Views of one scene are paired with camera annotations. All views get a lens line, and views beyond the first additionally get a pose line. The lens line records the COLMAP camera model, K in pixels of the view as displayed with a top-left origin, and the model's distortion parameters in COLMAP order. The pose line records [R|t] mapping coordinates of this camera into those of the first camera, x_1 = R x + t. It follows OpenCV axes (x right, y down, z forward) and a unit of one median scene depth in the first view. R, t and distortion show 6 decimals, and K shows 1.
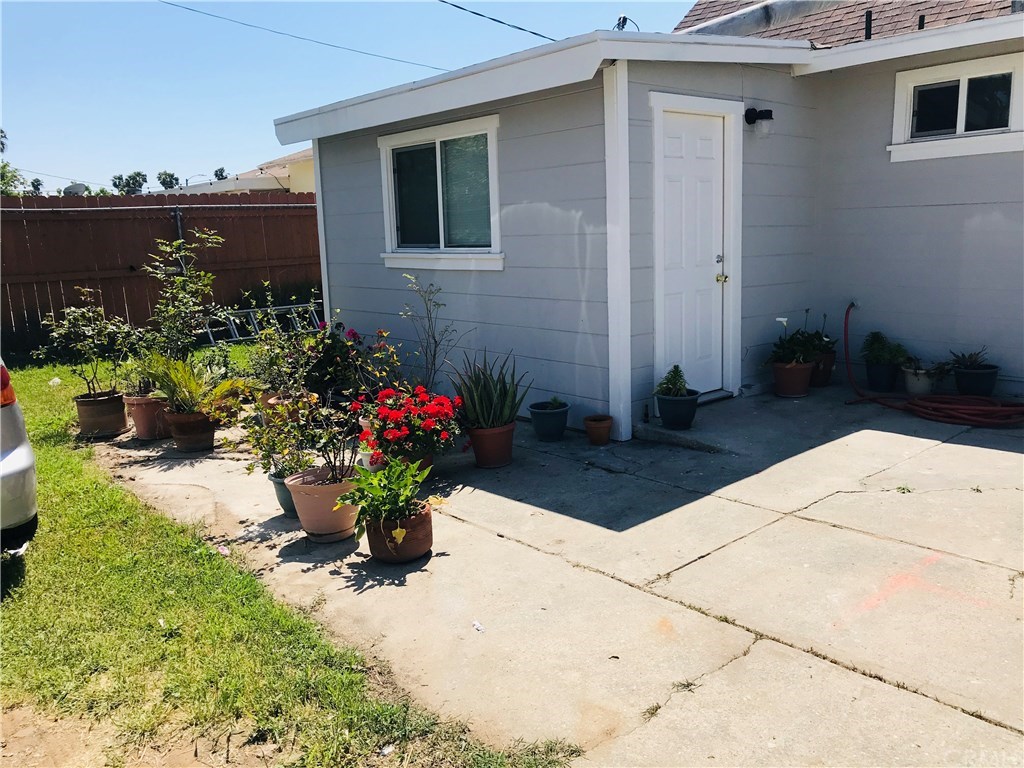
lens RADIAL K [[827.1, 0, 515.0], [0, 827.1, 386.0], [0, 0, 1]] dist [0.049483, -0.047265]
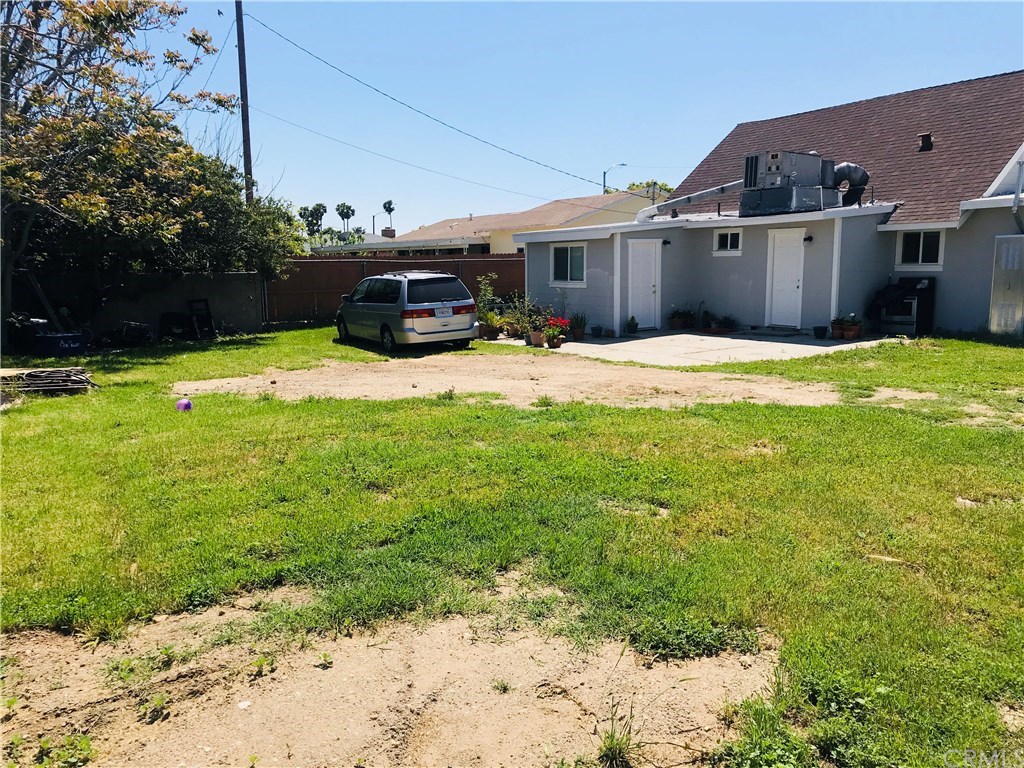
lens RADIAL K [[827.1, 0, 509.0], [0, 827.1, 385.4], [0, 0, 1]] dist [0.049483, -0.047265]
pose [[0.984816, 0.043300, -0.168115, 0.243479], [-0.048456, 0.998469, -0.026685, 0.337990], [0.166702, 0.034426, 0.985406, -2.202682]]
